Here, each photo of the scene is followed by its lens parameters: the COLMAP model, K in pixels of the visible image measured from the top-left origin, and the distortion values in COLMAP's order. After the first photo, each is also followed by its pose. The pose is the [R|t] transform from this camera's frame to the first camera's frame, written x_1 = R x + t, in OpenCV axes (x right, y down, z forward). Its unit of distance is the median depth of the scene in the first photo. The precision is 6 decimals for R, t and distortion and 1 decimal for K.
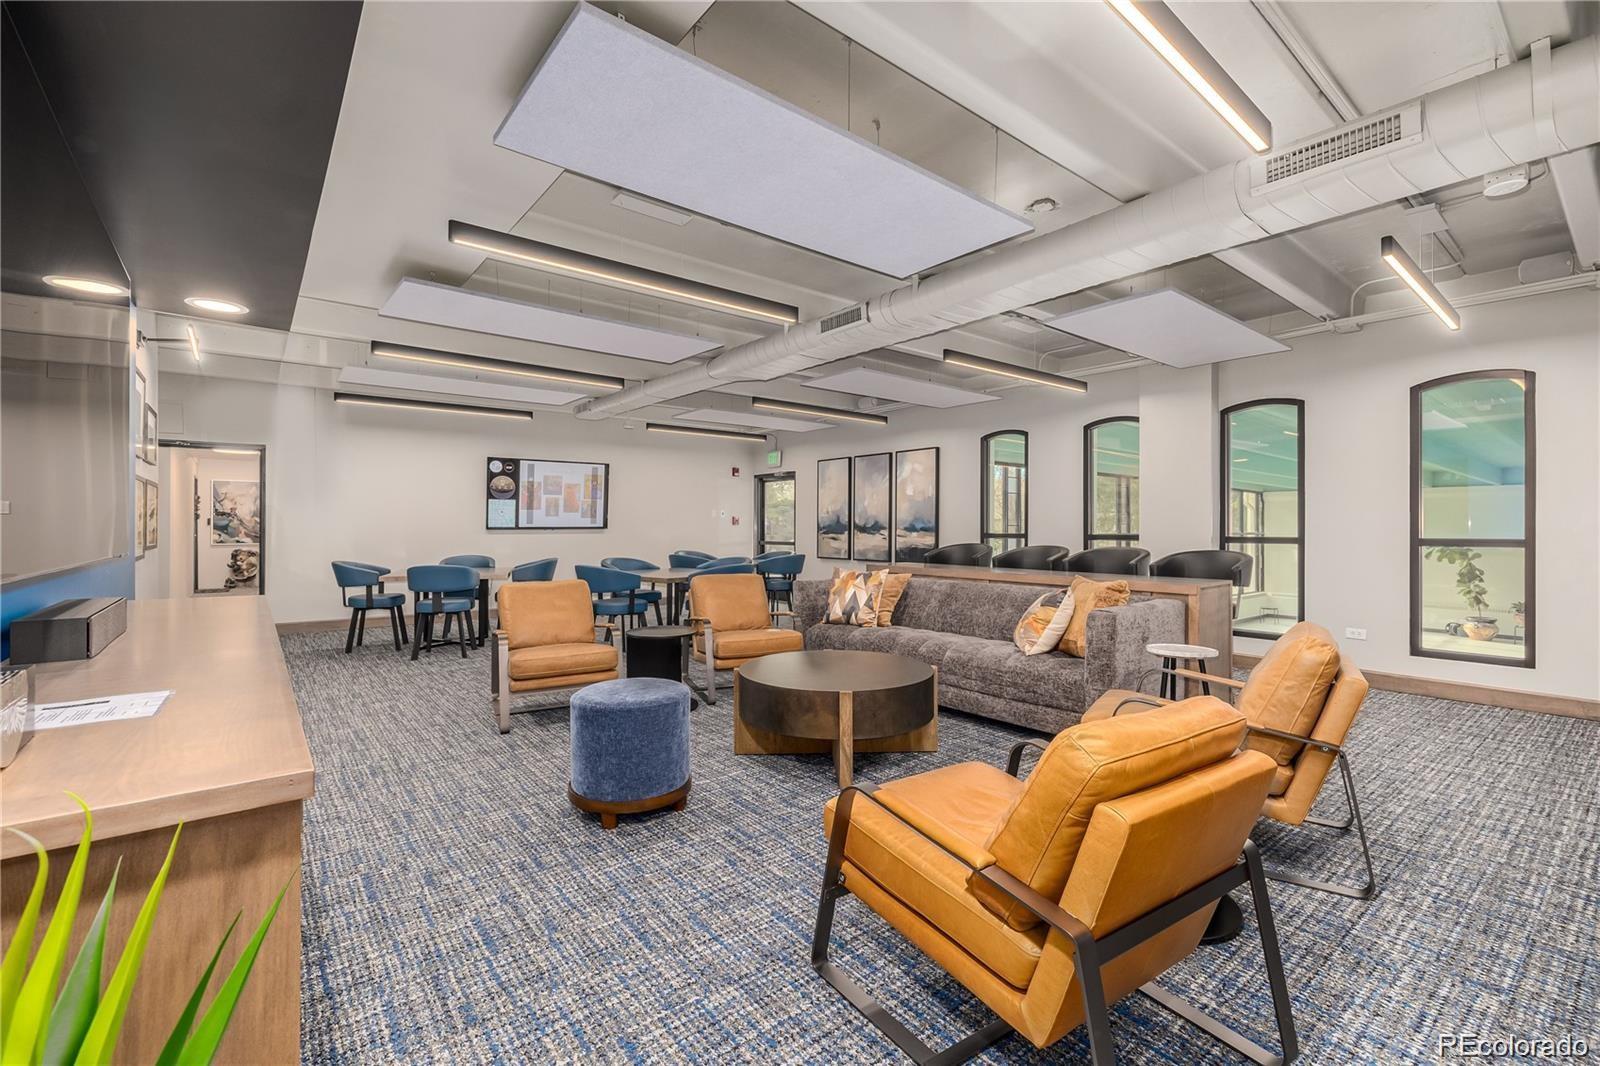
lens RADIAL K [[681.8, 0, 805.4], [0, 681.8, 524.7], [0, 0, 1]] dist [-0.001945, 0.000138]
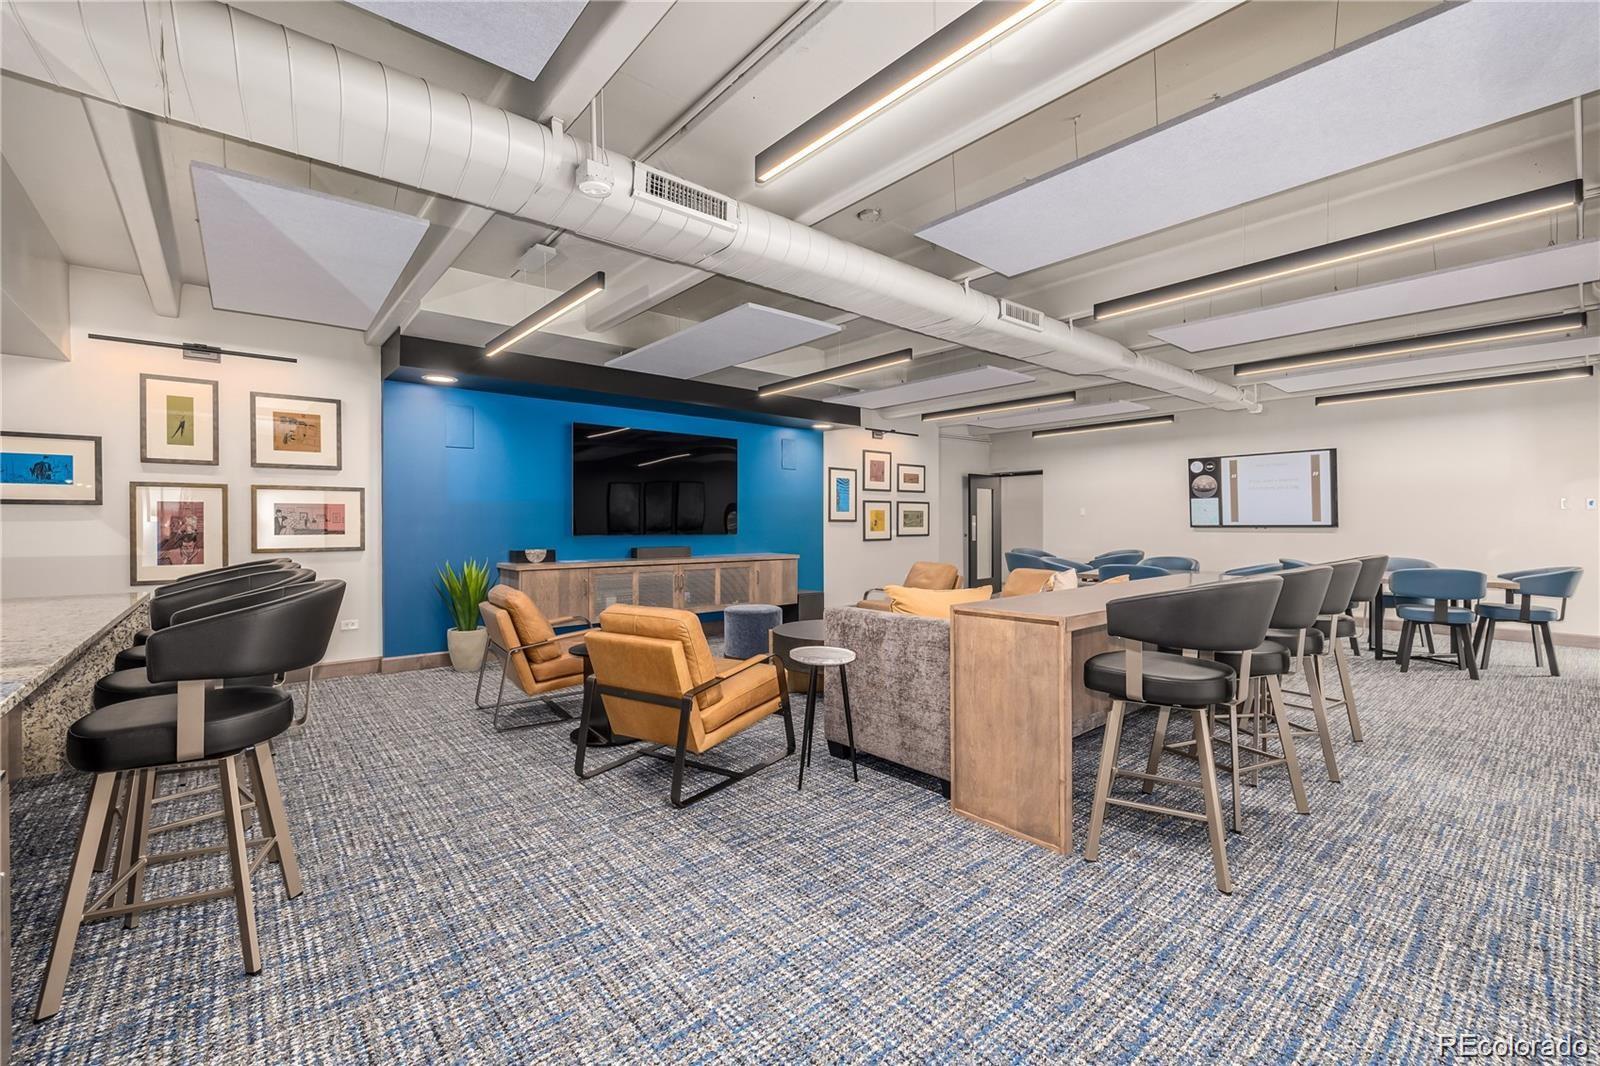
lens RADIAL K [[681.8, 0, 798.7], [0, 681.8, 526.3], [0, 0, 1]] dist [-0.001945, 0.000138]
pose [[0.026123, 0.003710, -0.999652, 0.573530], [0.002890, 0.999989, 0.003787, 0.000006], [0.999655, -0.002988, 0.026112, 0.356426]]
